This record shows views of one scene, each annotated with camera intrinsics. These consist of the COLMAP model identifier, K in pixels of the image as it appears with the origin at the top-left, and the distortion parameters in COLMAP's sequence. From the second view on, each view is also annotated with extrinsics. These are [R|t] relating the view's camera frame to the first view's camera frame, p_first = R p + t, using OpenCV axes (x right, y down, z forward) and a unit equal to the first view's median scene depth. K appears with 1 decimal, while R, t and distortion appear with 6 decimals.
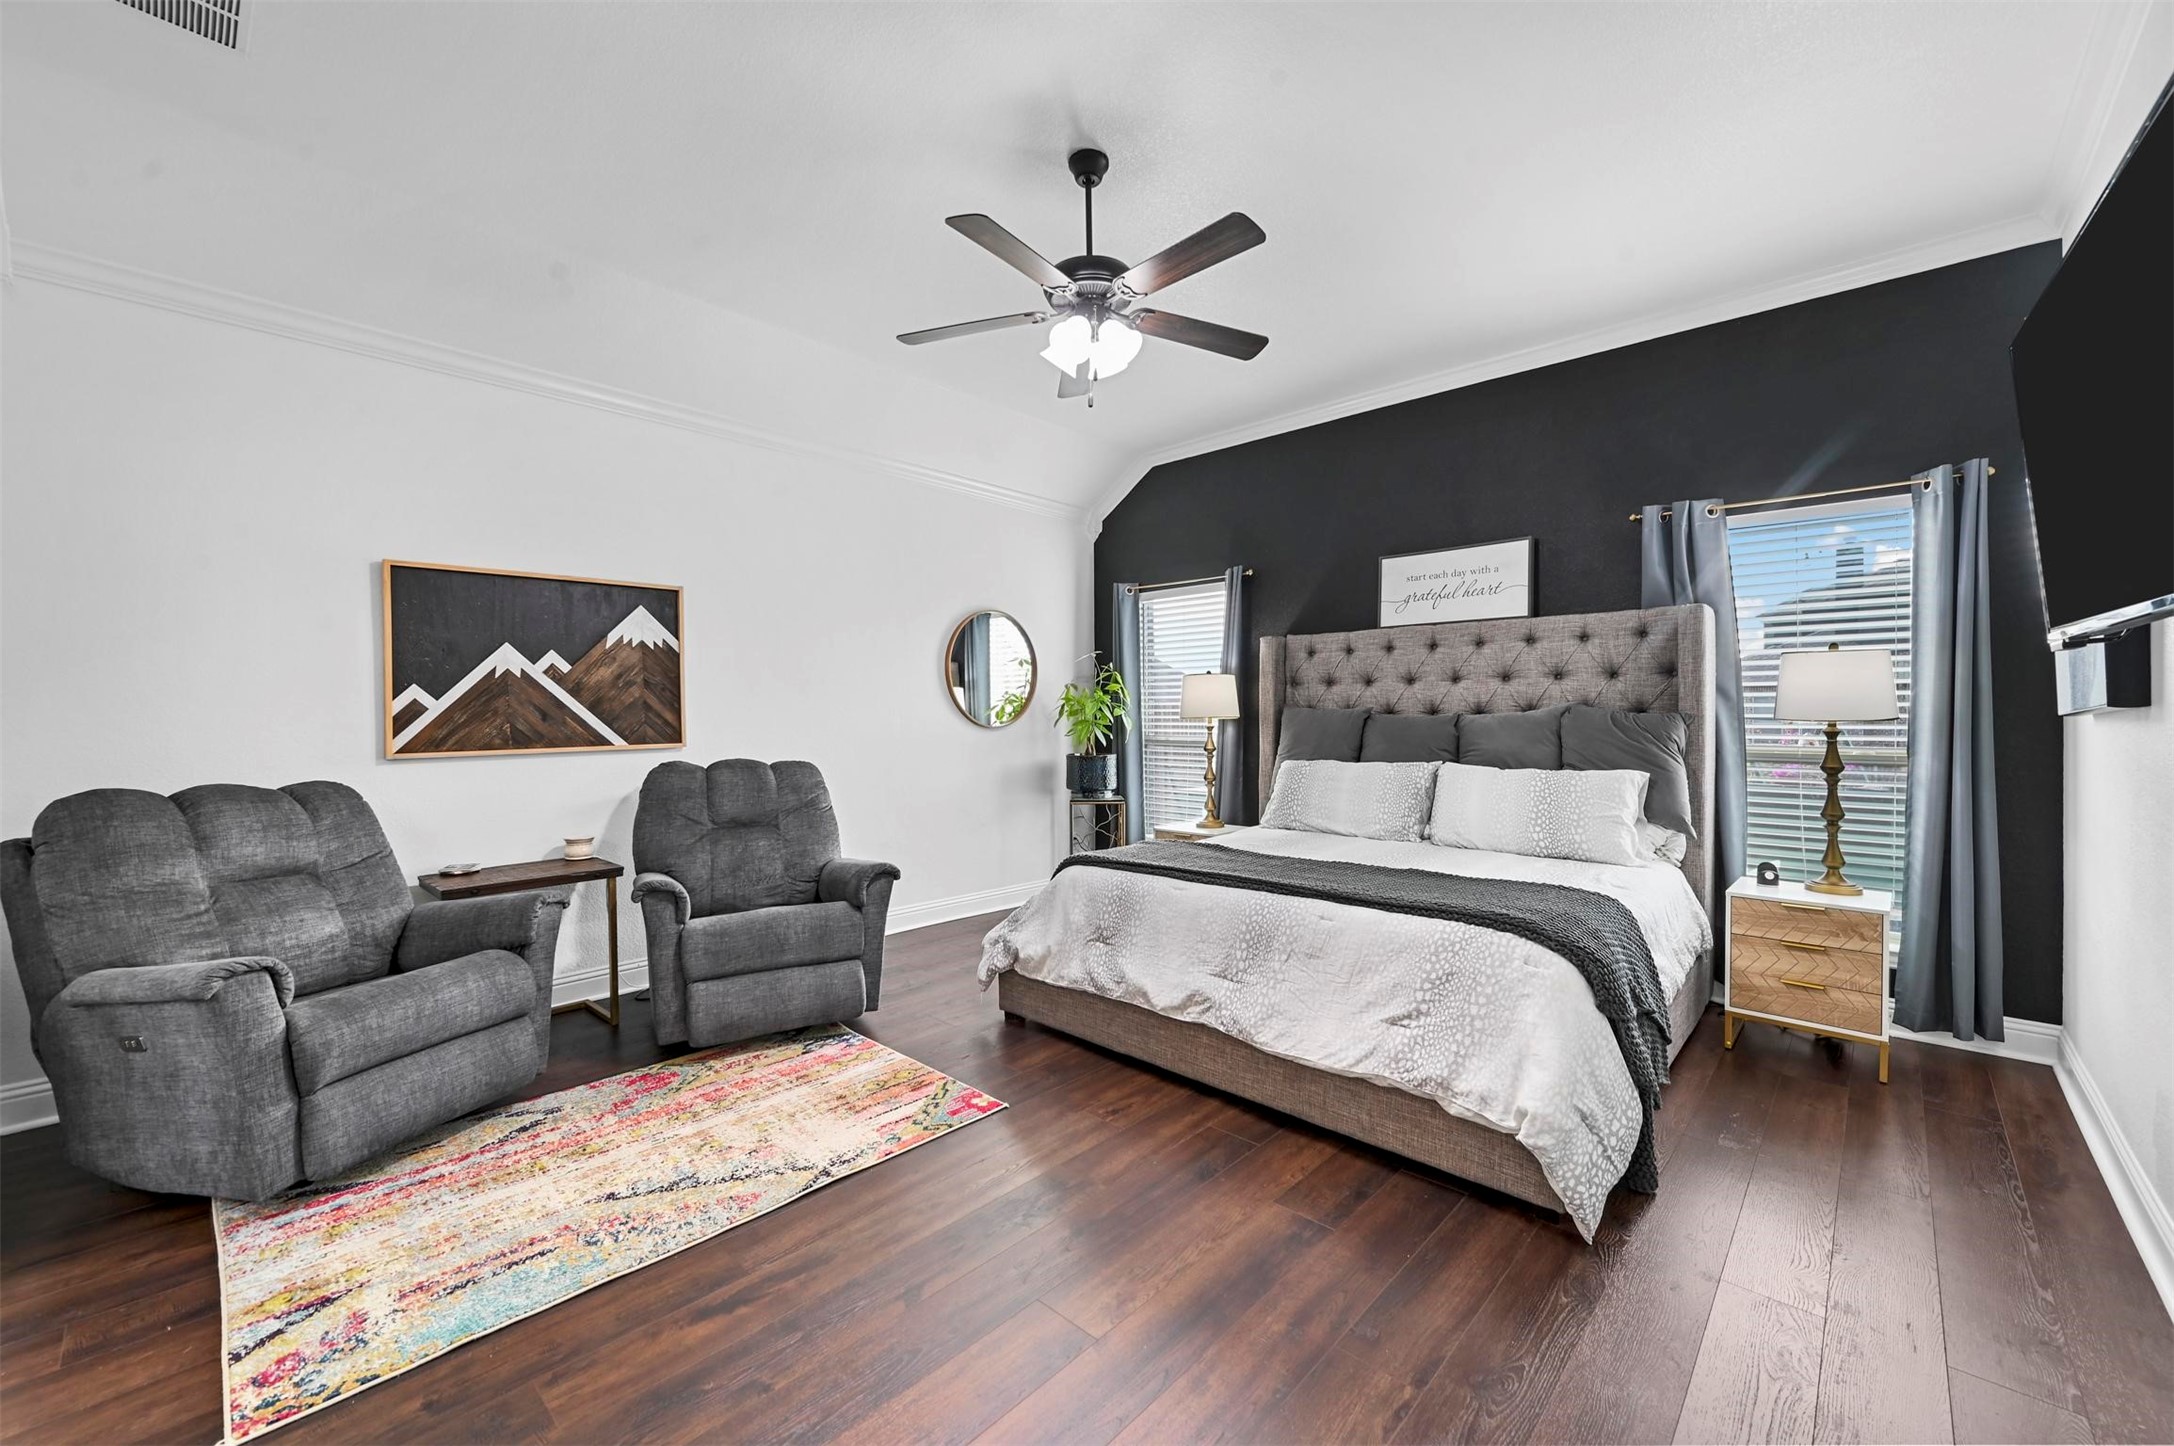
lens RADIAL K [[854.3, 0, 1084.5], [0, 854.3, 721.4], [0, 0, 1]] dist [-0.001114, 0.000465]
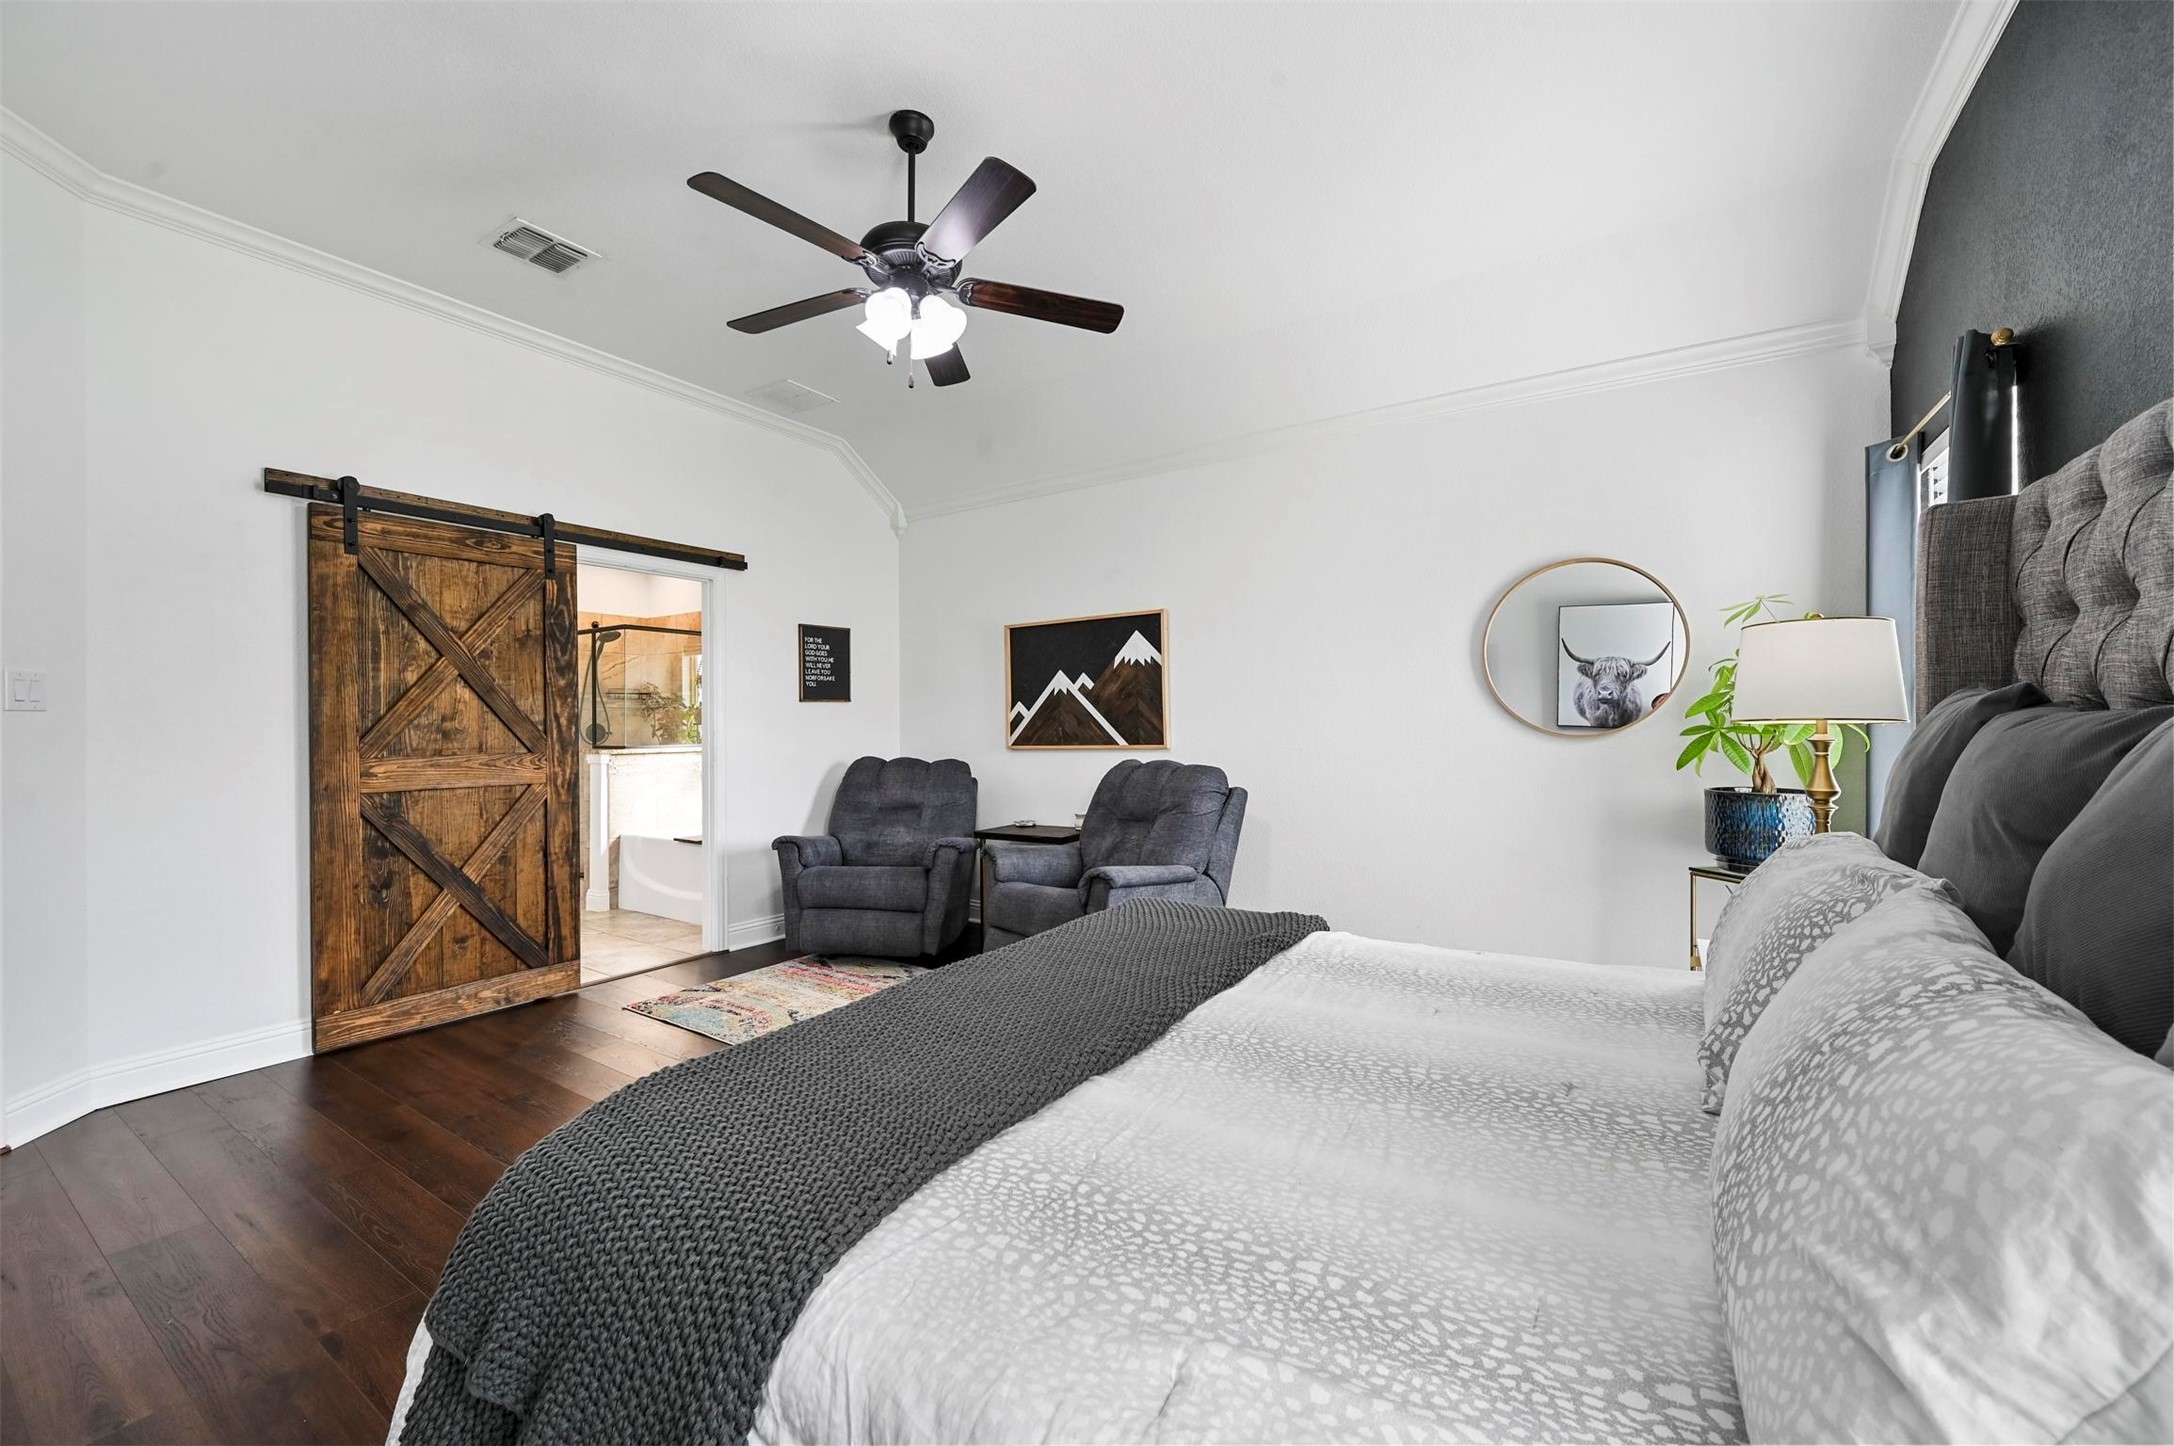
lens RADIAL K [[854.3, 0, 1084.5], [0, 854.3, 721.4], [0, 0, 1]] dist [-0.001114, 0.000465]
pose [[0.173038, 0.001500, -0.984914, 0.738246], [0.001463, 0.999997, 0.001780, -0.009159], [0.984914, -0.001749, 0.173035, 0.793424]]
